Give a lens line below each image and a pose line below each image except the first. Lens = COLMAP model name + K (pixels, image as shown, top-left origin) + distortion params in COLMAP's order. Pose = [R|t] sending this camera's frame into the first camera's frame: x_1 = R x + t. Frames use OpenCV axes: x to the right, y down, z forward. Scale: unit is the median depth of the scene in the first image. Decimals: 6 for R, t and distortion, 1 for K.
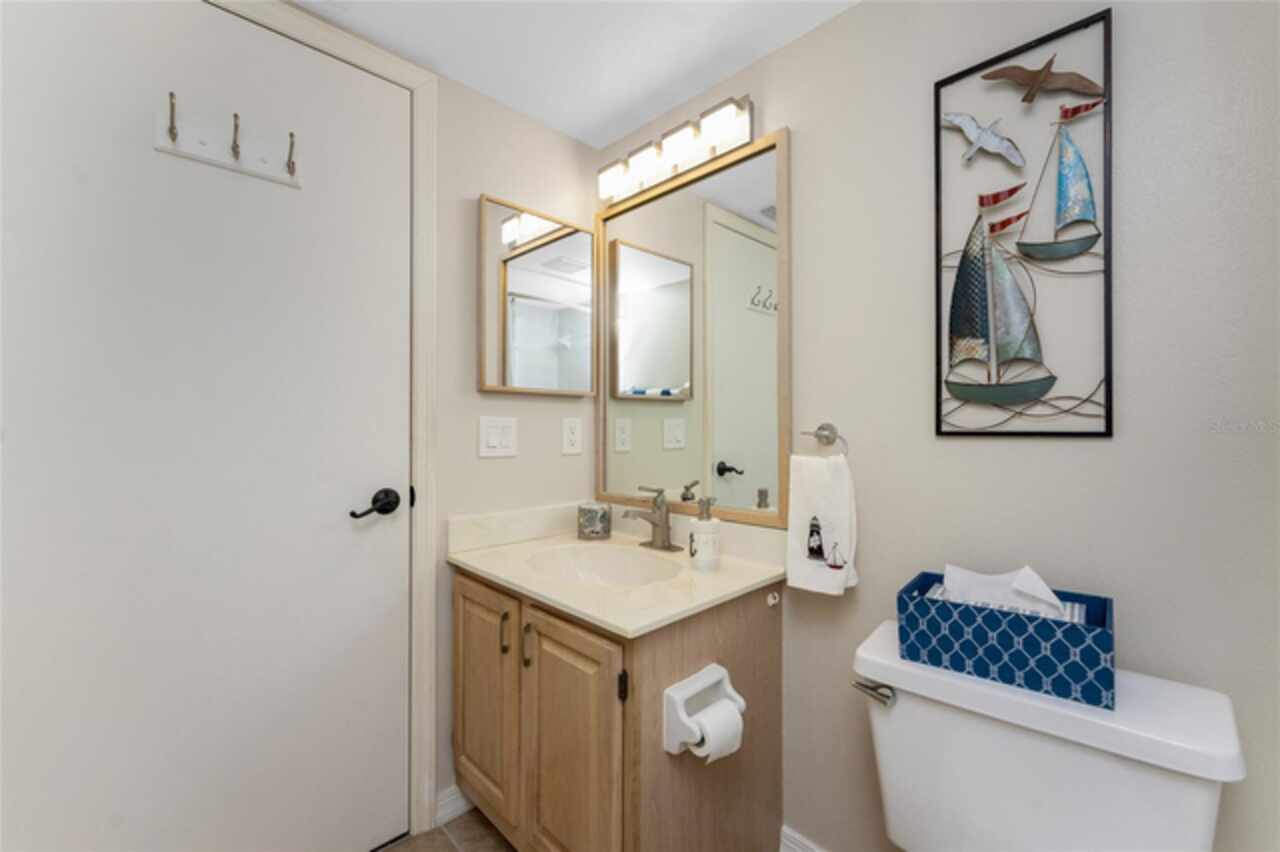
lens RADIAL K [[513.4, 0, 633.2], [0, 513.4, 427.5], [0, 0, 1]] dist [0.001066, 0.000012]
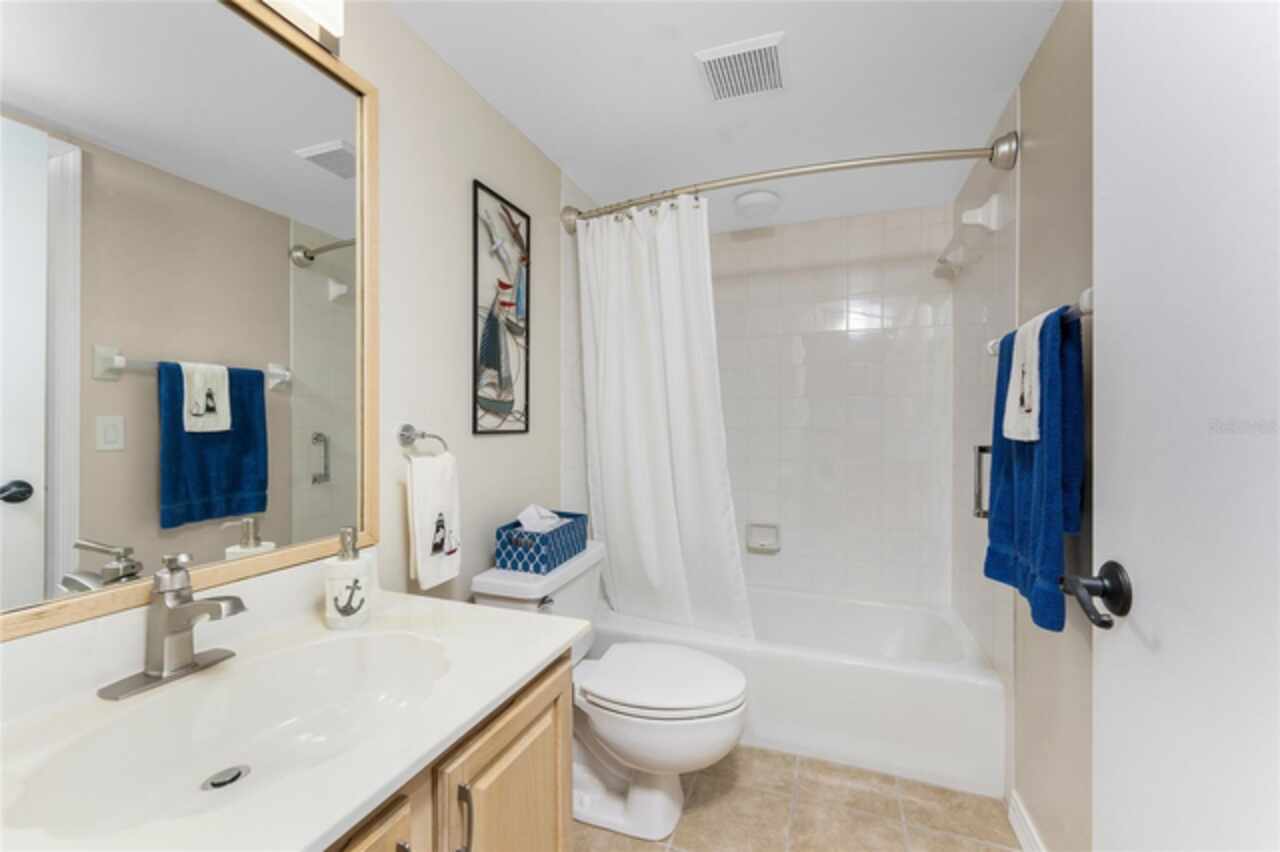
lens RADIAL K [[513.4, 0, 633.2], [0, 513.4, 427.5], [0, 0, 1]] dist [0.001066, 0.000012]
pose [[-0.409198, -0.005750, 0.912427, -0.878377], [-0.003585, 0.999983, 0.004694, -0.010151], [-0.912438, -0.001350, -0.409212, 1.208885]]
